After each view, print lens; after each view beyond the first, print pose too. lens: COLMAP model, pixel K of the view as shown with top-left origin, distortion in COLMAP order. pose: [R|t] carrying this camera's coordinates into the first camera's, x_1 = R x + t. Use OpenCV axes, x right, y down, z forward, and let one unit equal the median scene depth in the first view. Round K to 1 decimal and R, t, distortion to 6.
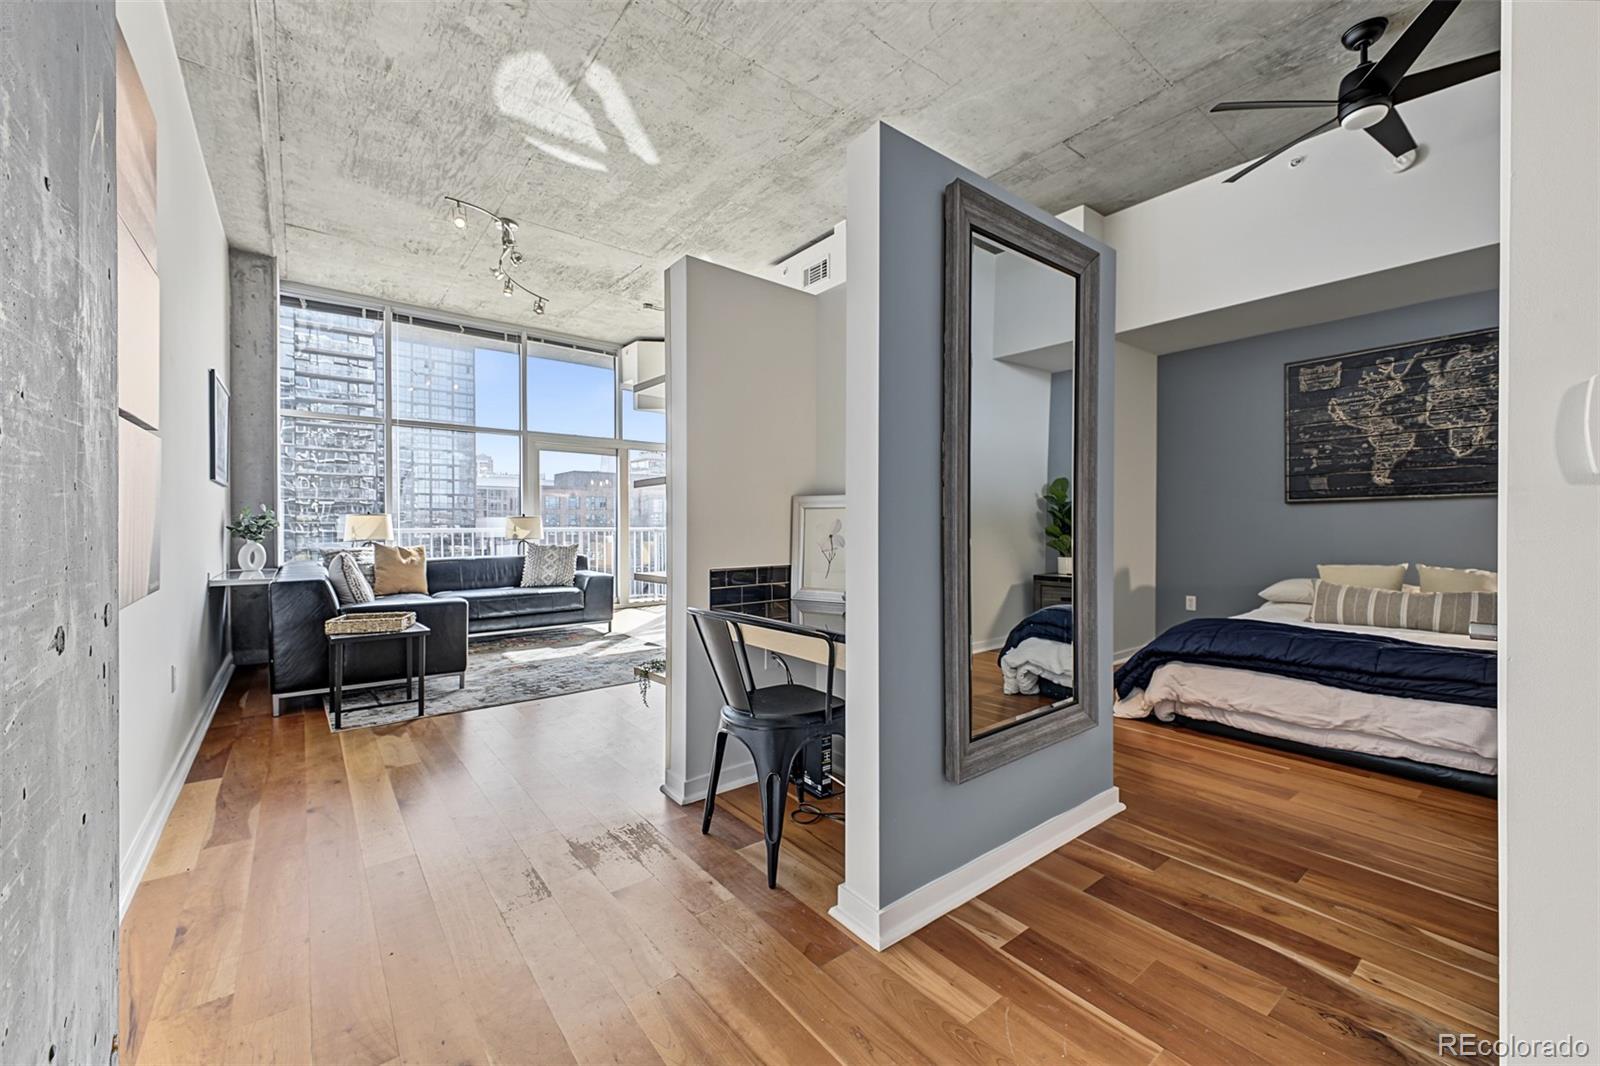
lens RADIAL K [[638.2, 0, 802.2], [0, 638.2, 528.9], [0, 0, 1]] dist [0.014117, -0.002735]
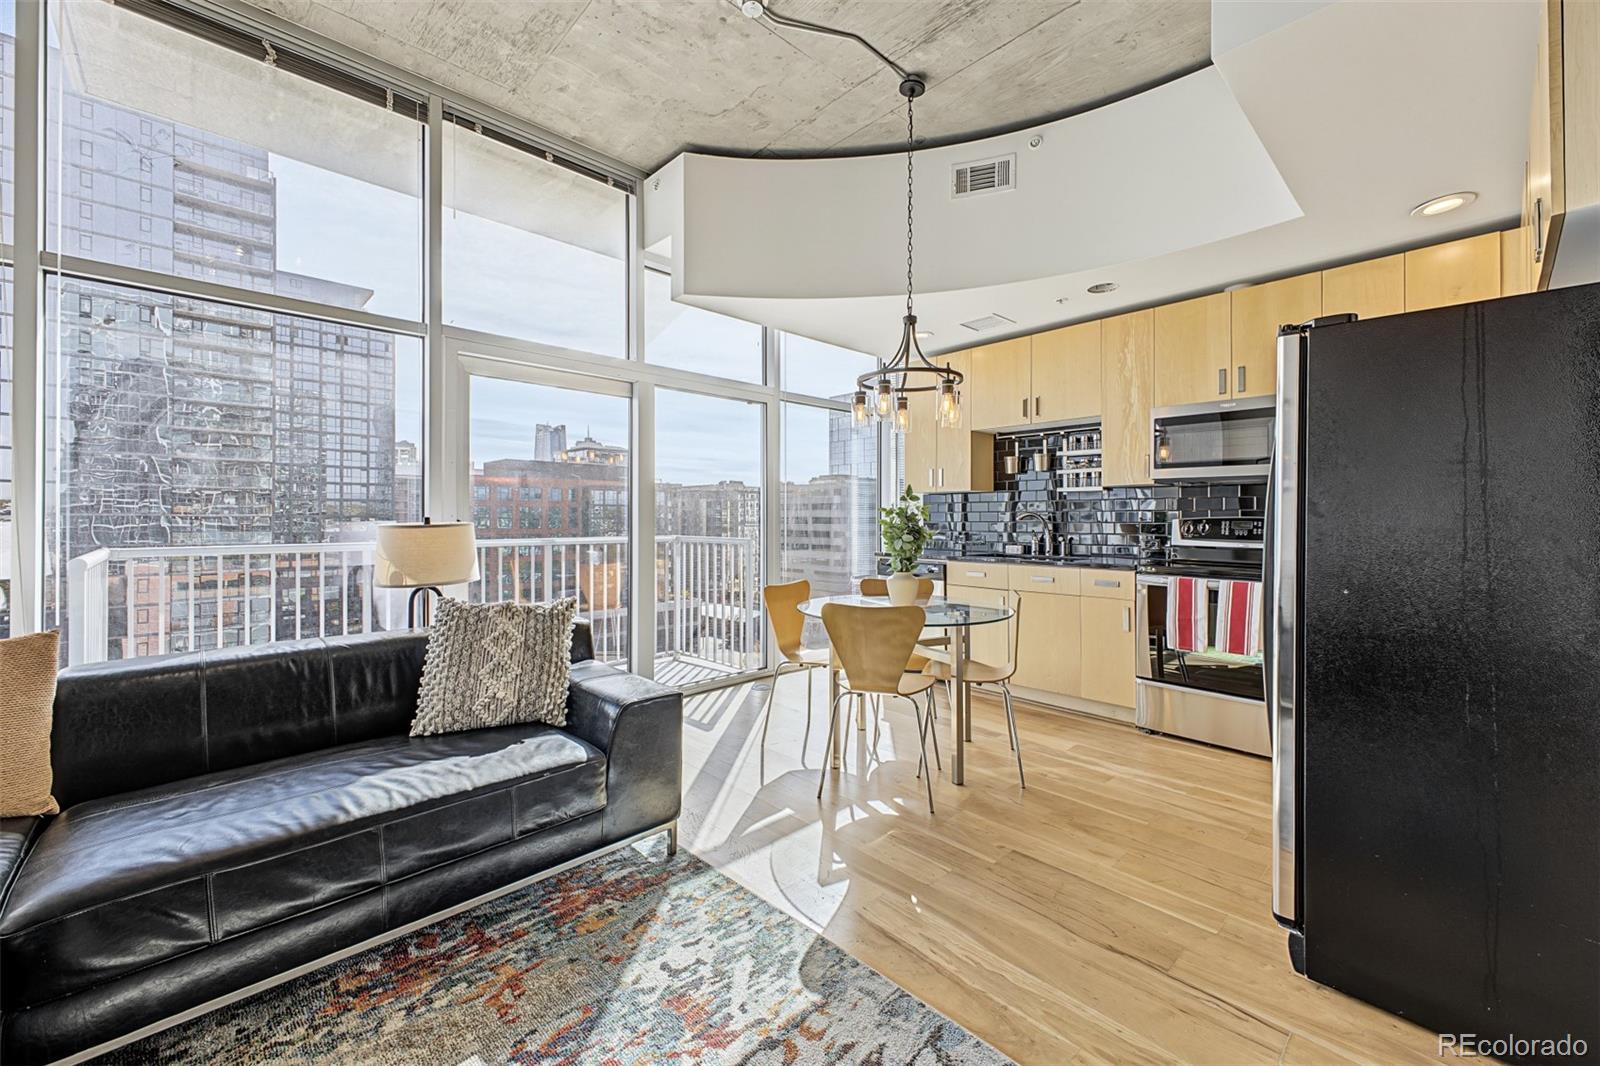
lens RADIAL K [[638.2, 0, 793.8], [0, 638.2, 514.1], [0, 0, 1]] dist [0.014117, -0.002735]
pose [[0.996636, 0.002041, 0.081924, -0.397447], [-0.001115, 0.999935, -0.011351, -0.033896], [-0.081942, 0.011221, 0.996574, 0.962765]]
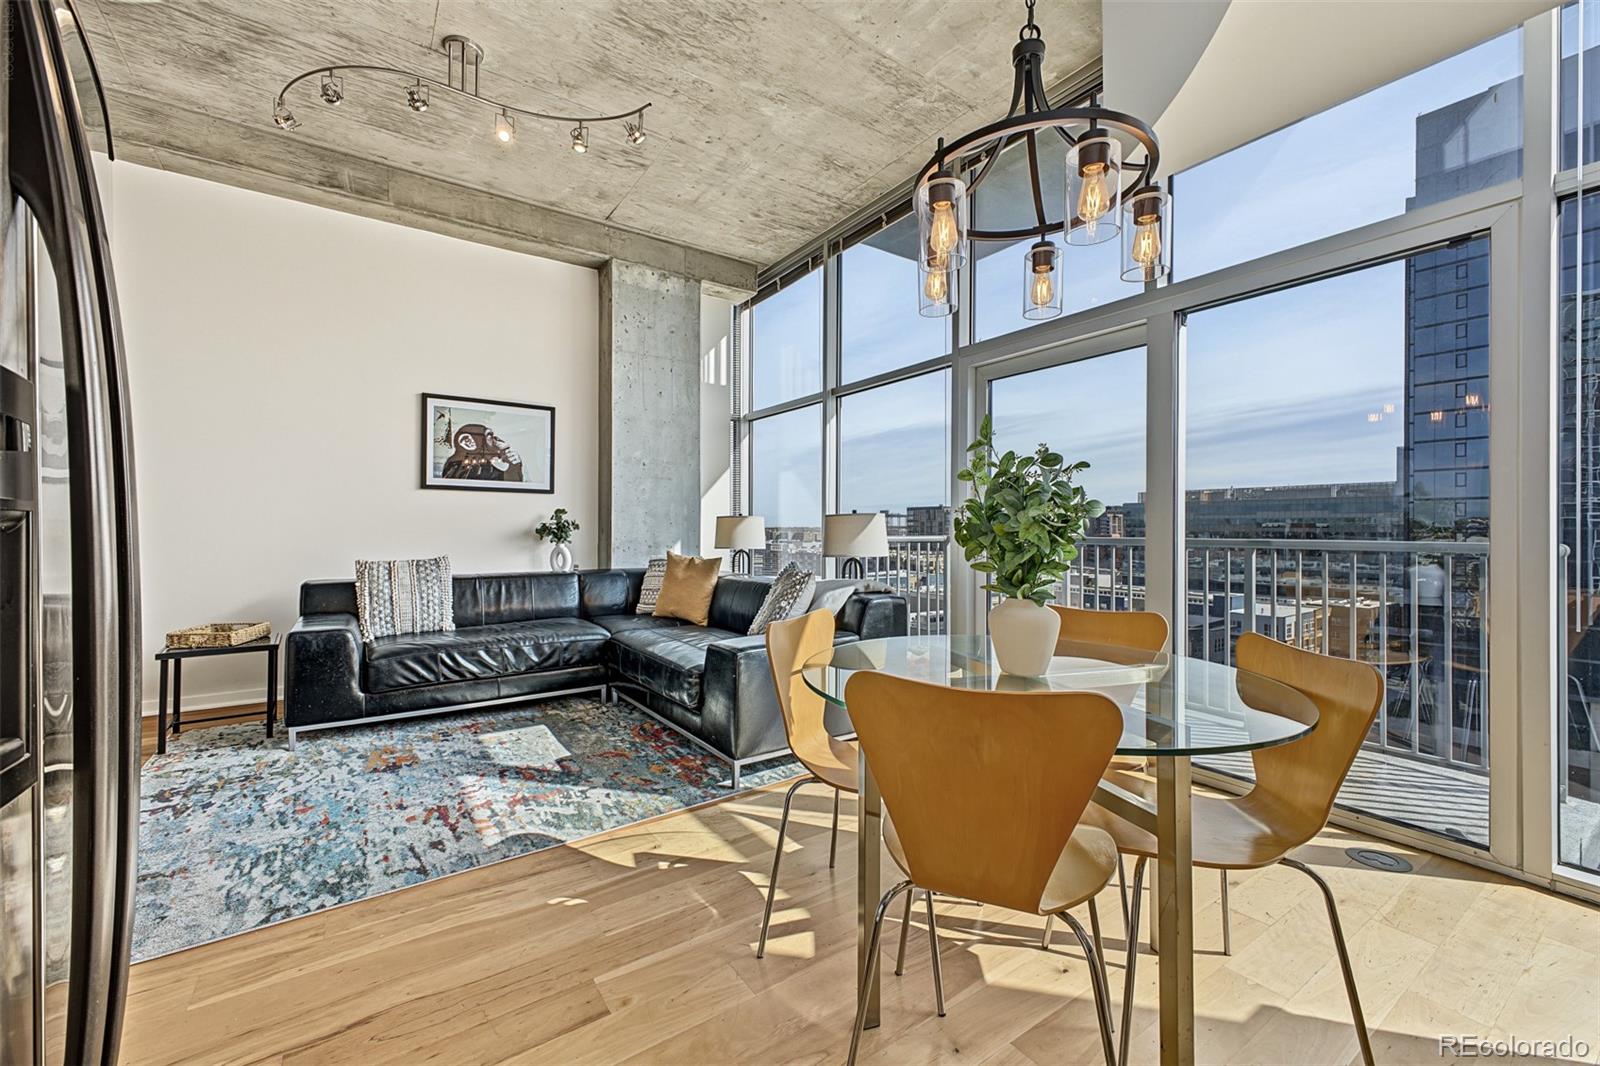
lens RADIAL K [[638.2, 0, 802.2], [0, 638.2, 520.0], [0, 0, 1]] dist [0.014117, -0.002735]
pose [[-0.067914, -0.016524, -0.997554, 0.166675], [-0.009868, 0.999825, -0.015890, -0.008485], [0.997642, 0.008765, -0.068065, 1.614643]]
